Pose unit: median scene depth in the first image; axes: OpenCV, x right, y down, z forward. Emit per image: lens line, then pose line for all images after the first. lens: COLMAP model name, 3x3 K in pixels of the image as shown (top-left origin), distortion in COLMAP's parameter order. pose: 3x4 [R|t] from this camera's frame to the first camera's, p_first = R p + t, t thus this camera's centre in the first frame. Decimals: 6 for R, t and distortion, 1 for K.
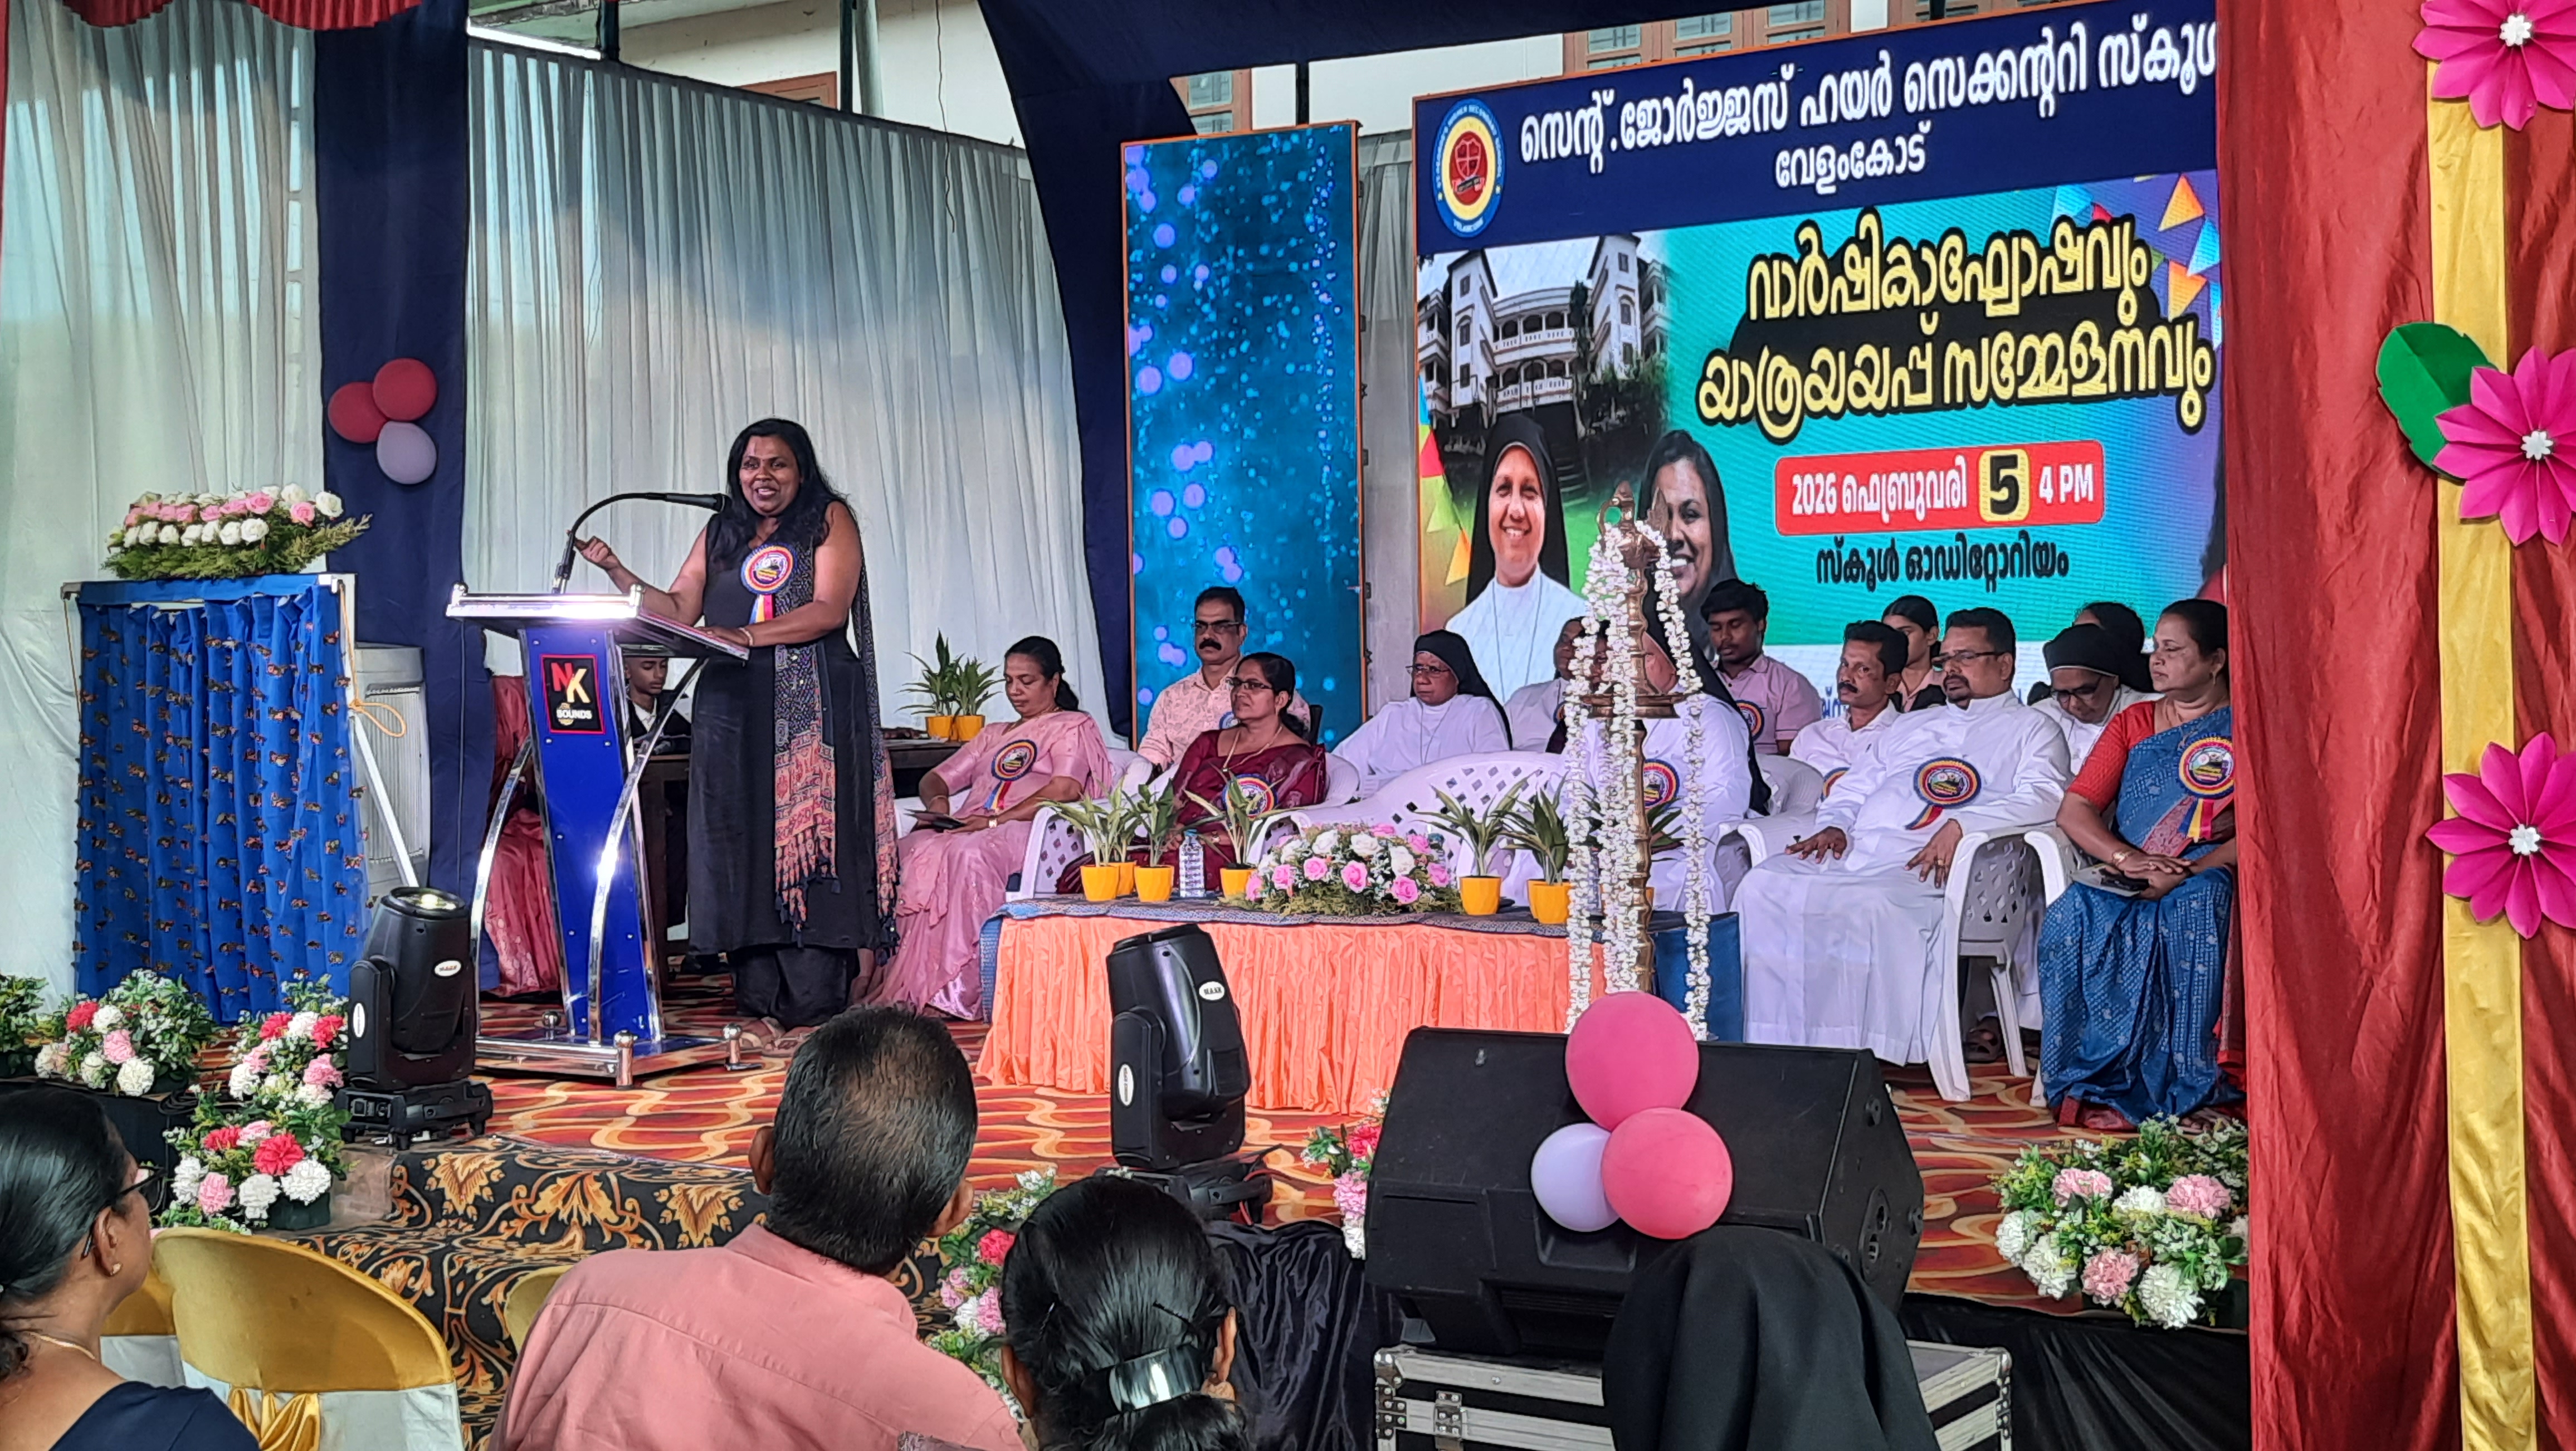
lens RADIAL K [[1966.3, 0, 1305.2], [0, 1966.3, 760.0], [0, 0, 1]] dist [0.083559, -0.069693]
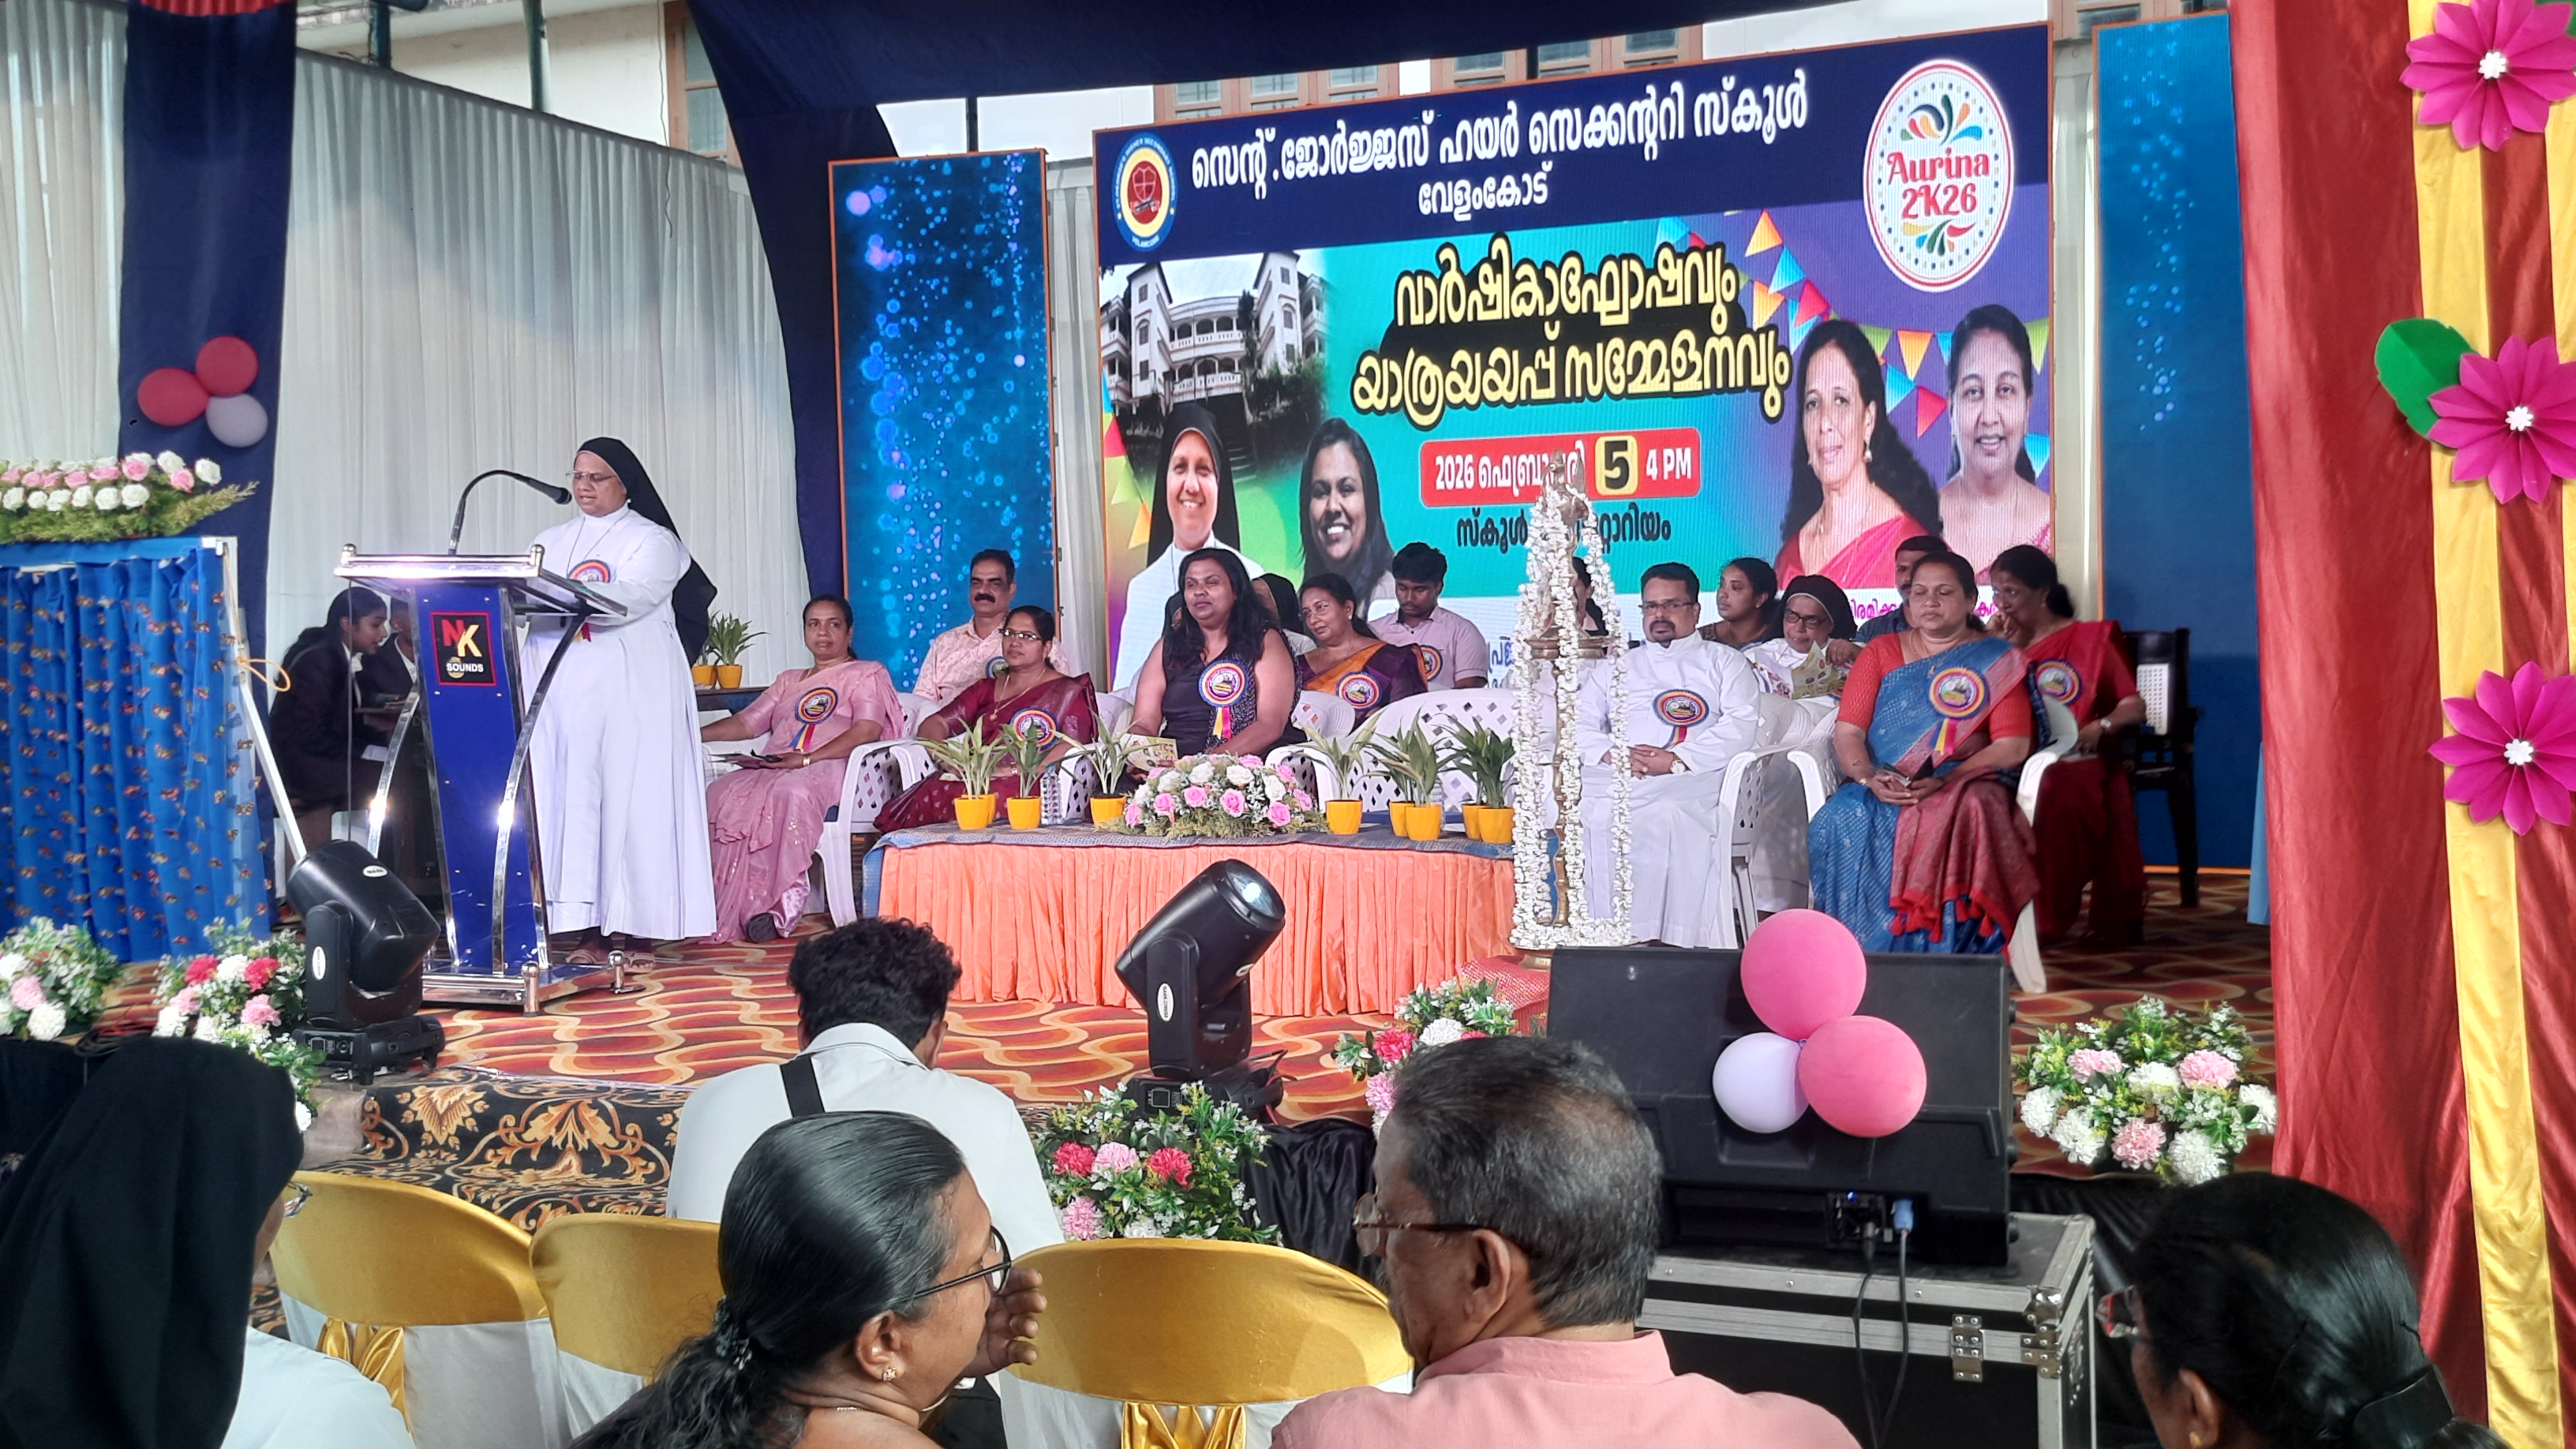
lens RADIAL K [[1733.4, 0, 1396.3], [0, 1733.4, 726.1], [0, 0, 1]] dist [0.069363, -0.004151]
pose [[0.992810, -0.017521, 0.118410, 0.091324], [0.015680, 0.999742, 0.016457, 0.001565], [-0.118667, -0.014482, 0.992828, -0.041693]]
